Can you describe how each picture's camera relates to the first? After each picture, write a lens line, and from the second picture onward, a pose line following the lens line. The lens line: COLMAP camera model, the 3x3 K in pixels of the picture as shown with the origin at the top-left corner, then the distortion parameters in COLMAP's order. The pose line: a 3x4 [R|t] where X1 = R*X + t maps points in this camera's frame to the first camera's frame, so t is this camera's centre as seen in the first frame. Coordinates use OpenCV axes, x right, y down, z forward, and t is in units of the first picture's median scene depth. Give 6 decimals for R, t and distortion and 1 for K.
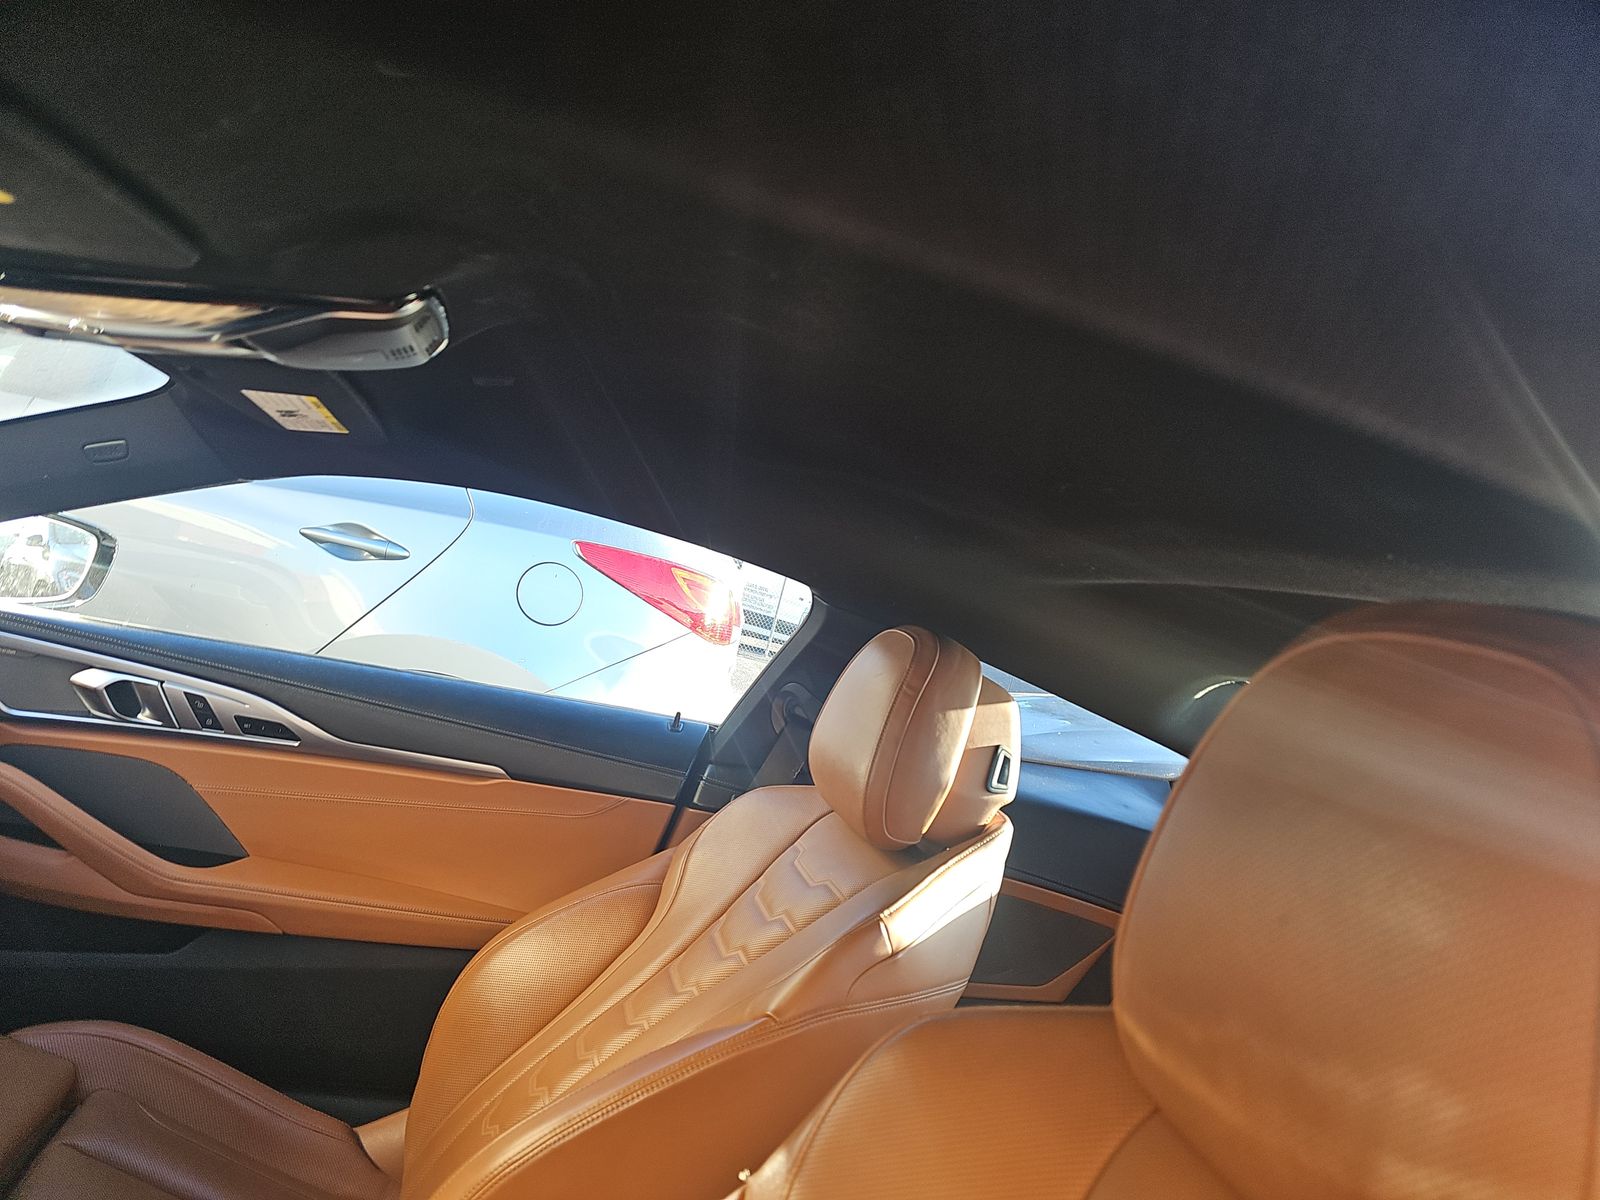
lens RADIAL K [[1092.8, 0, 800.5], [0, 1092.8, 593.1], [0, 0, 1]] dist [0.060567, -0.002653]
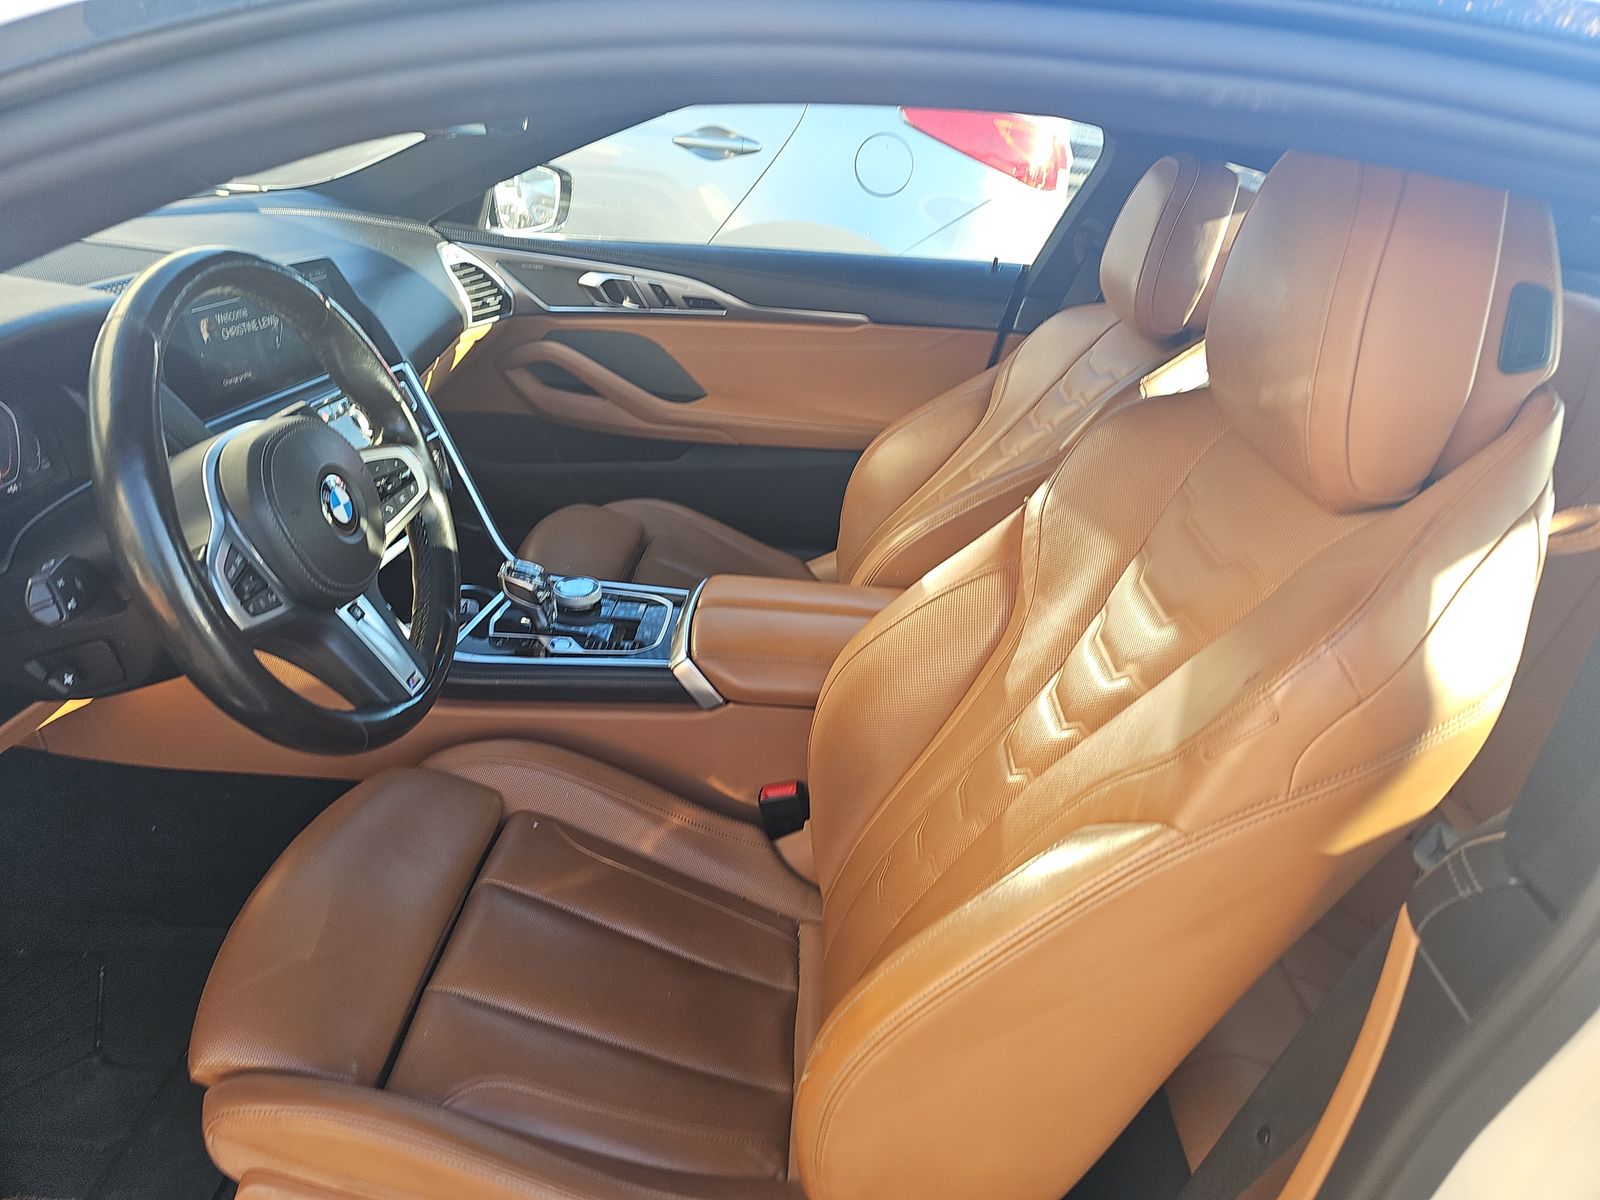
lens RADIAL K [[1092.8, 0, 800.5], [0, 1092.8, 593.1], [0, 0, 1]] dist [0.060567, -0.002653]
pose [[0.946386, -0.026443, -0.321953, 0.077608], [0.146160, 0.923844, 0.353764, -0.014149], [0.288080, -0.381854, 0.878179, -0.337655]]
